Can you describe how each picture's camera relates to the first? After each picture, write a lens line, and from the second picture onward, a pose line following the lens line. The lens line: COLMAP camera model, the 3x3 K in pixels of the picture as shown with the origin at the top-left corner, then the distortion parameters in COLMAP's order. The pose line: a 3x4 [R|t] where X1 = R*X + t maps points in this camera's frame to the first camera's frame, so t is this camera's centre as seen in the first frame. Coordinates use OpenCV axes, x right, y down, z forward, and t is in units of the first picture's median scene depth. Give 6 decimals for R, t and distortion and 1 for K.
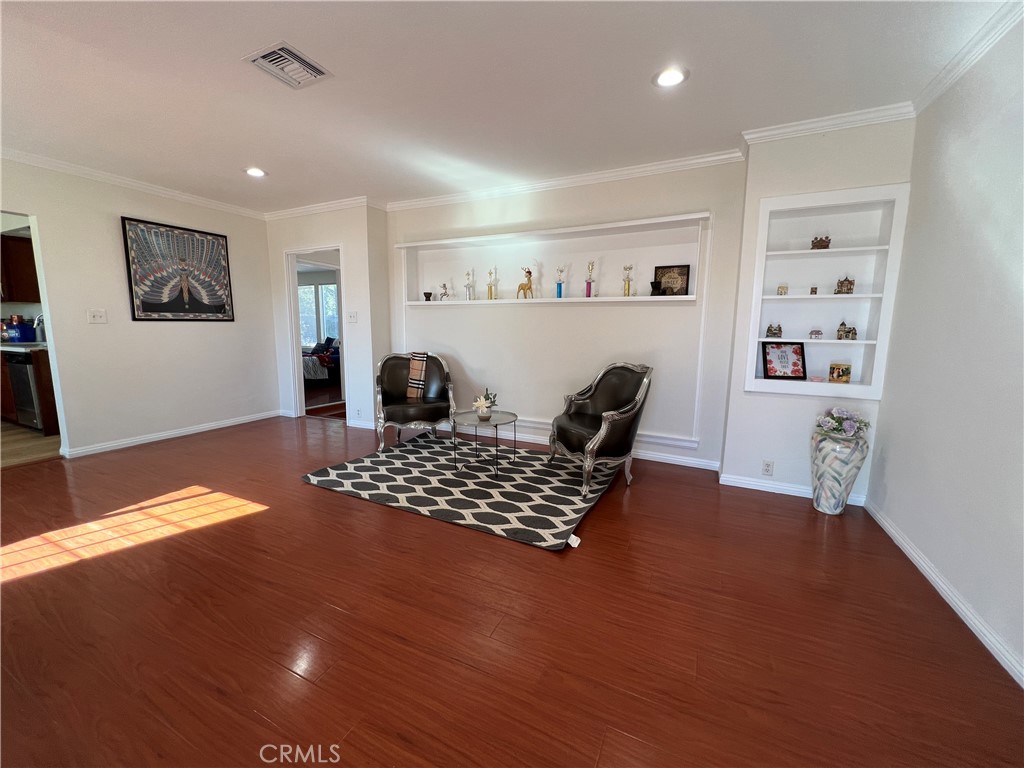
lens RADIAL K [[410.7, 0, 510.2], [0, 410.7, 383.5], [0, 0, 1]] dist [0.001504, -0.000253]
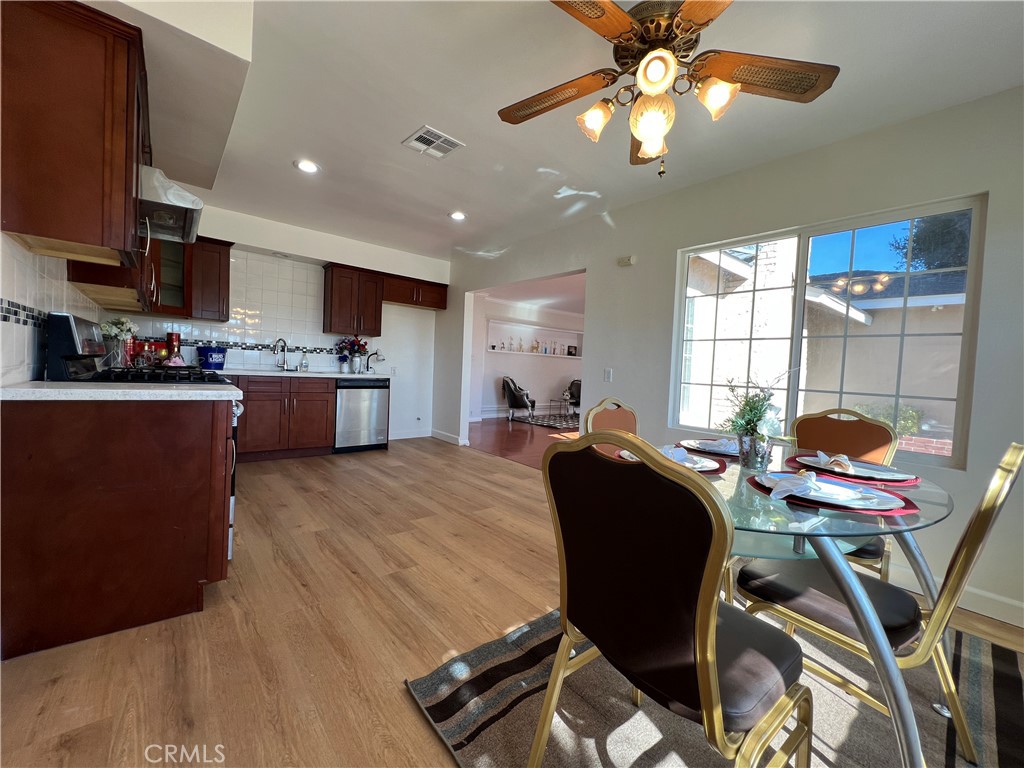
lens RADIAL K [[410.7, 0, 493.9], [0, 410.7, 379.3], [0, 0, 1]] dist [0.001504, -0.000253]
pose [[0.441587, -0.013192, 0.897122, -2.395014], [0.086039, 0.995906, -0.027706, -0.015428], [-0.893084, 0.089422, 0.440914, 0.217898]]
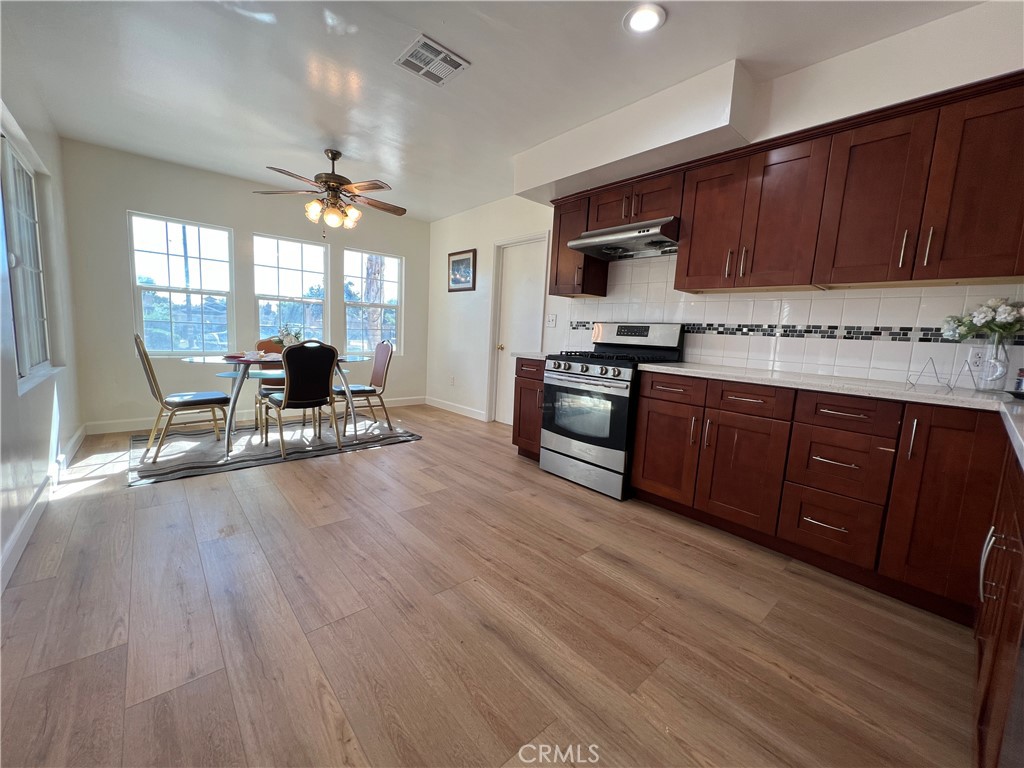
lens RADIAL K [[410.7, 0, 507.1], [0, 410.7, 383.8], [0, 0, 1]] dist [0.001504, -0.000253]
pose [[-0.395648, 0.085574, -0.914407, -1.215003], [-0.181791, 0.968652, 0.169309, -0.128699], [0.900230, 0.233218, -0.367689, 1.041762]]
